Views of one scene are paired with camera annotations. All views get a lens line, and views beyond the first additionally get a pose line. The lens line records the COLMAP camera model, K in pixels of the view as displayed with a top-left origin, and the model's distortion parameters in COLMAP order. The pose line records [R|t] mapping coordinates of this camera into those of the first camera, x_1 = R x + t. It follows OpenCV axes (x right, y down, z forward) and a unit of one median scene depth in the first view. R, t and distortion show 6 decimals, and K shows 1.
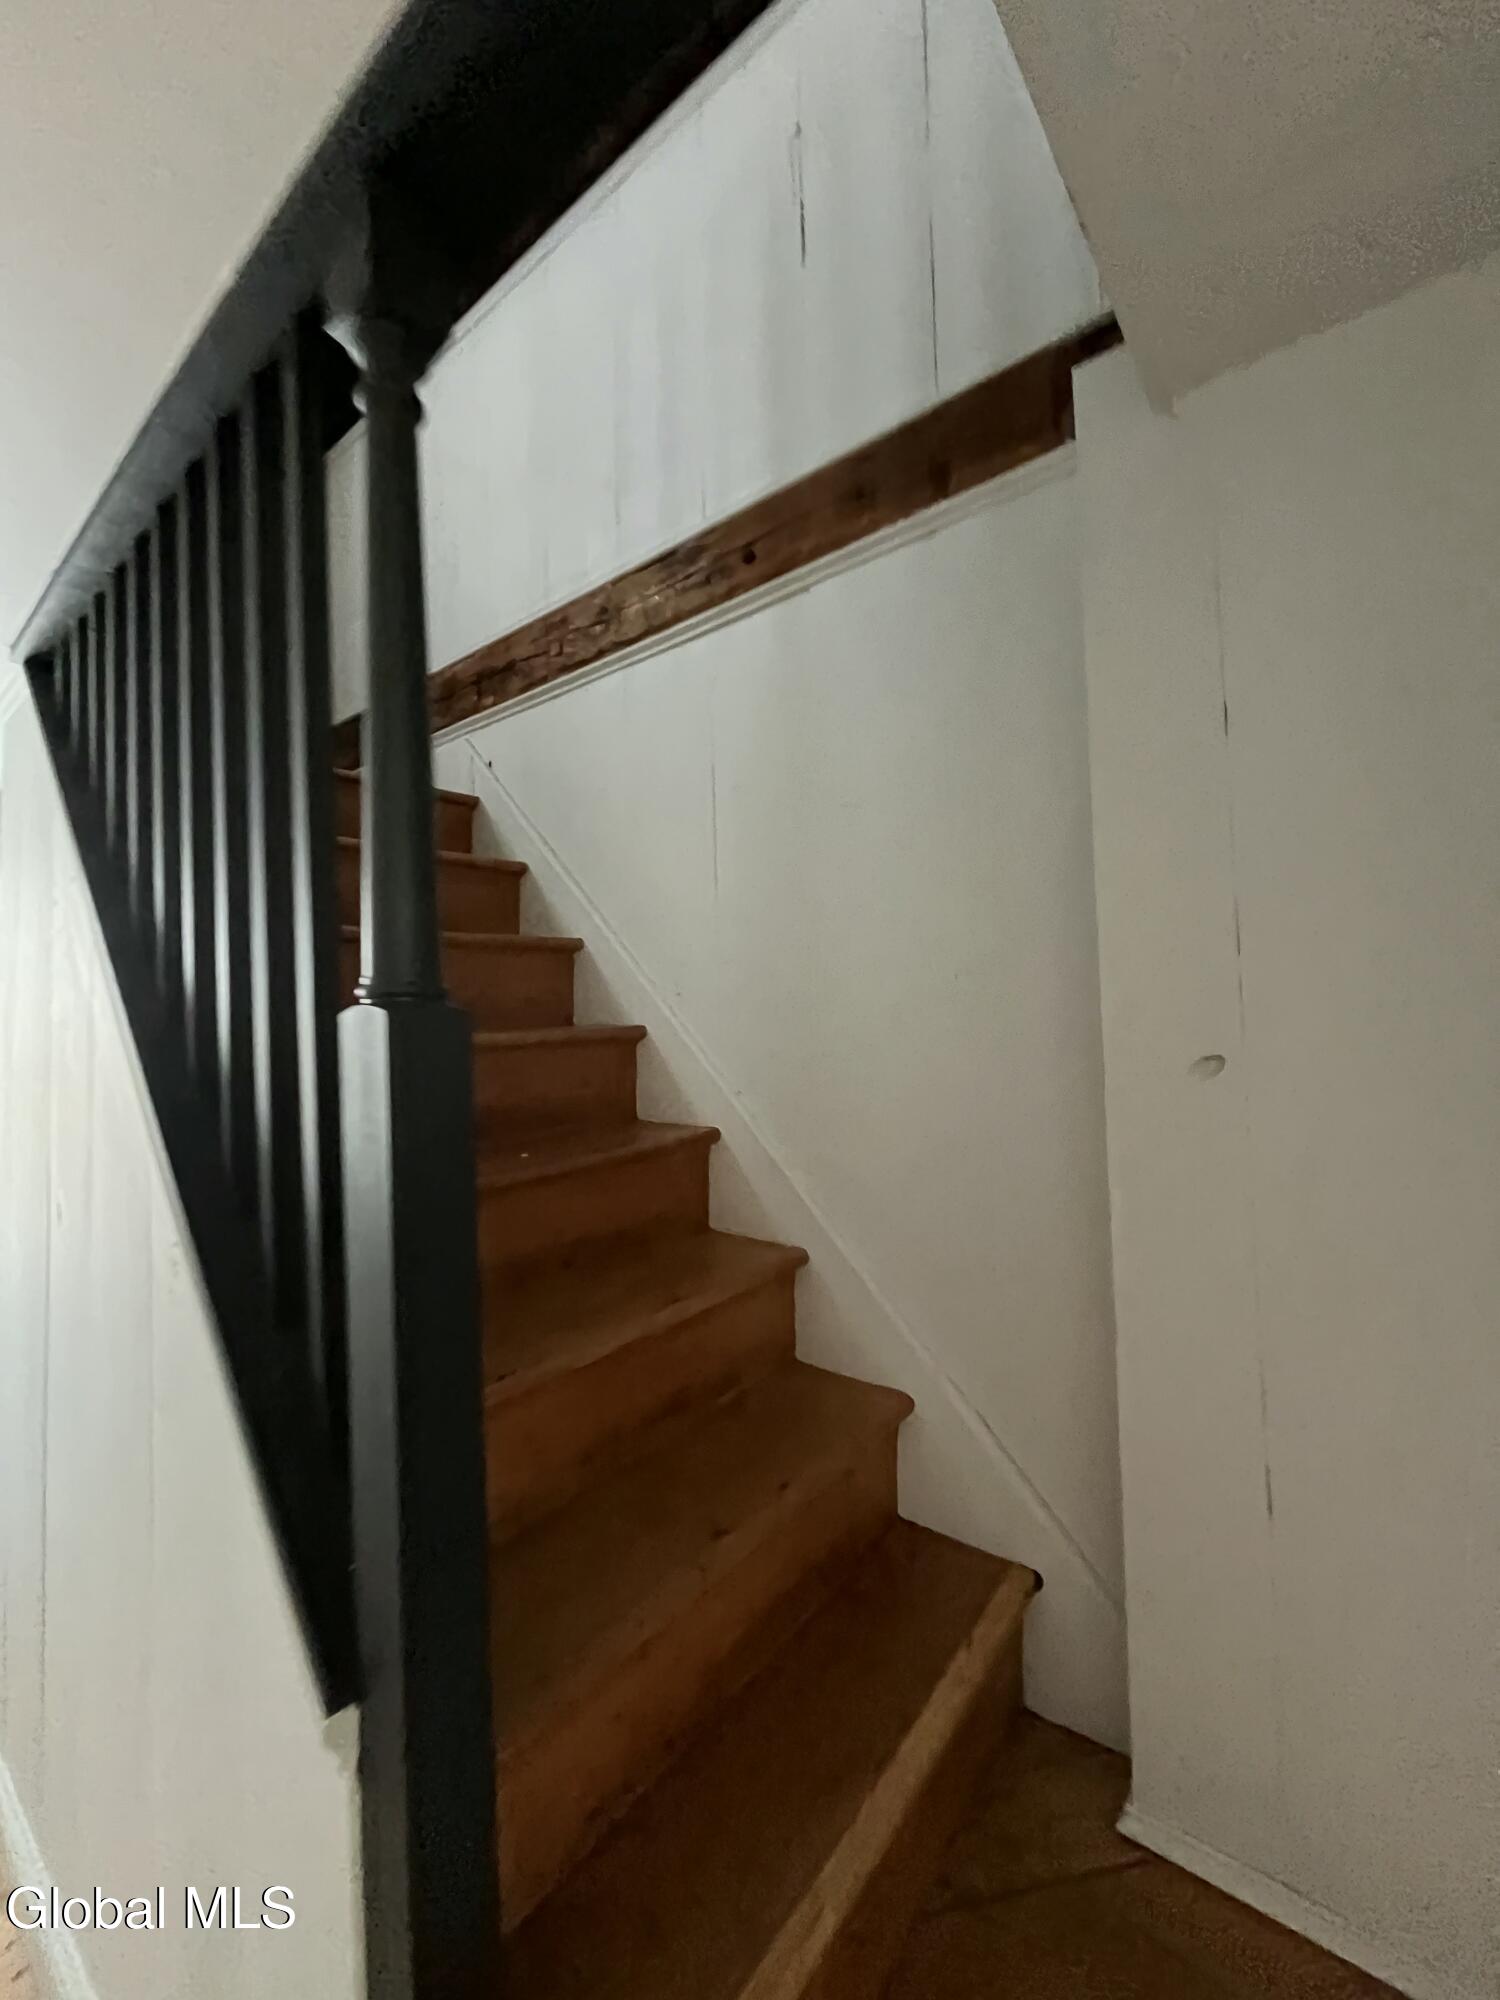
lens RADIAL K [[804.4, 0, 749.0], [0, 804.4, 1000.4], [0, 0, 1]] dist [-0.003439, 0.000090]
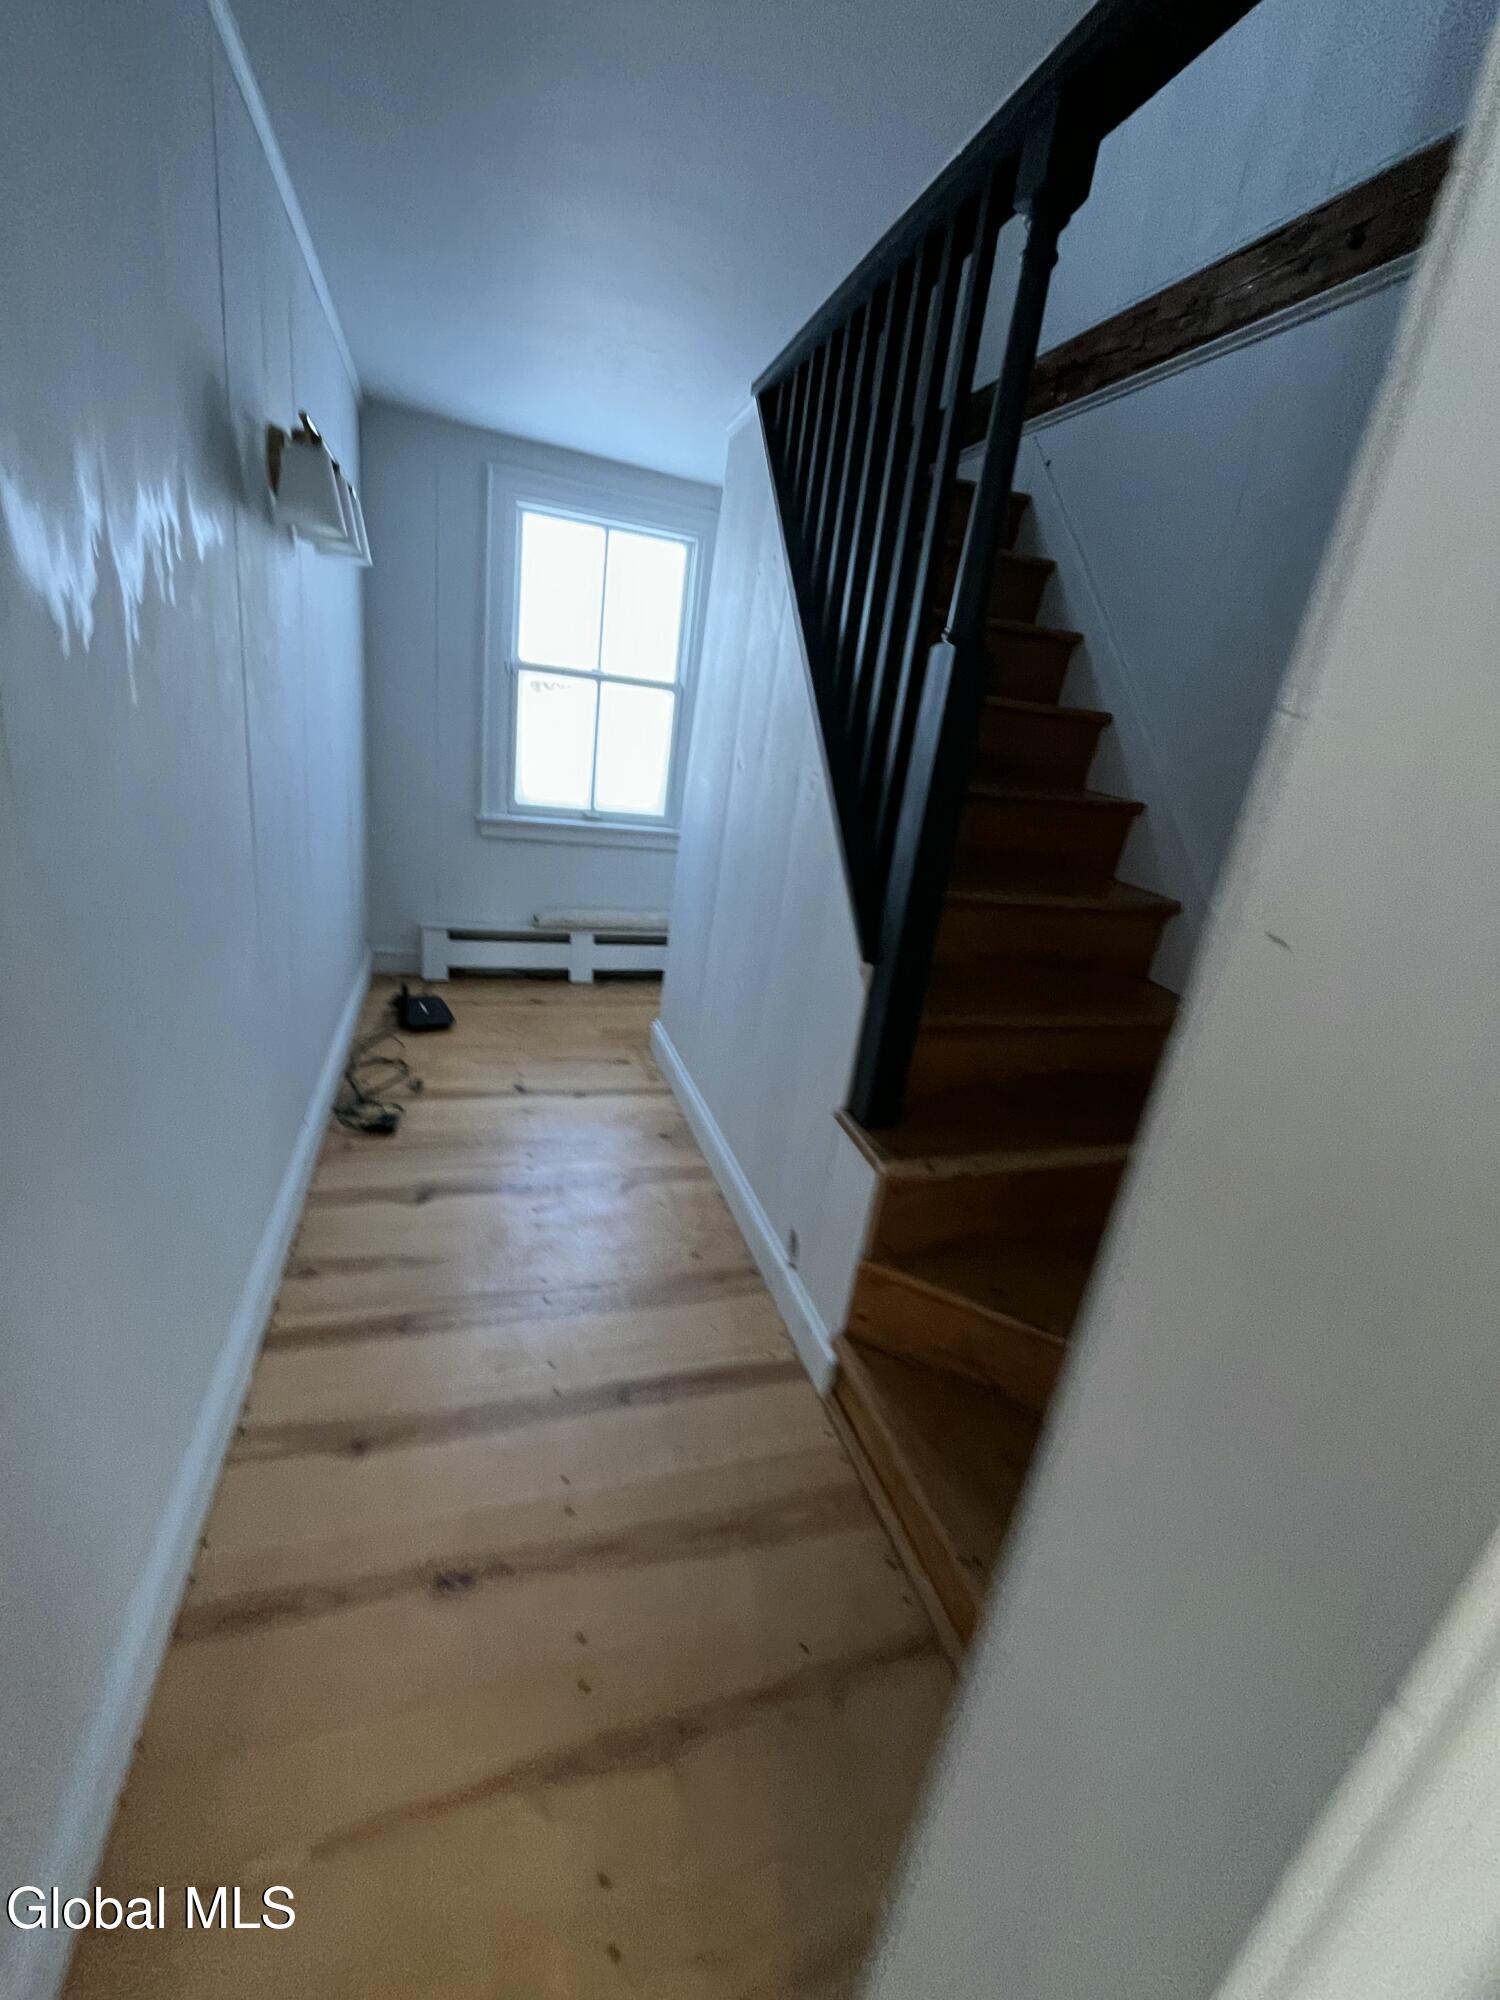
lens RADIAL K [[804.4, 0, 753.0], [0, 804.4, 998.2], [0, 0, 1]] dist [-0.003439, 0.000090]
pose [[0.825849, 0.313292, -0.468852, 0.129038], [-0.141152, 0.919841, 0.366018, 0.058253], [0.545939, -0.236096, 0.803871, -0.405808]]
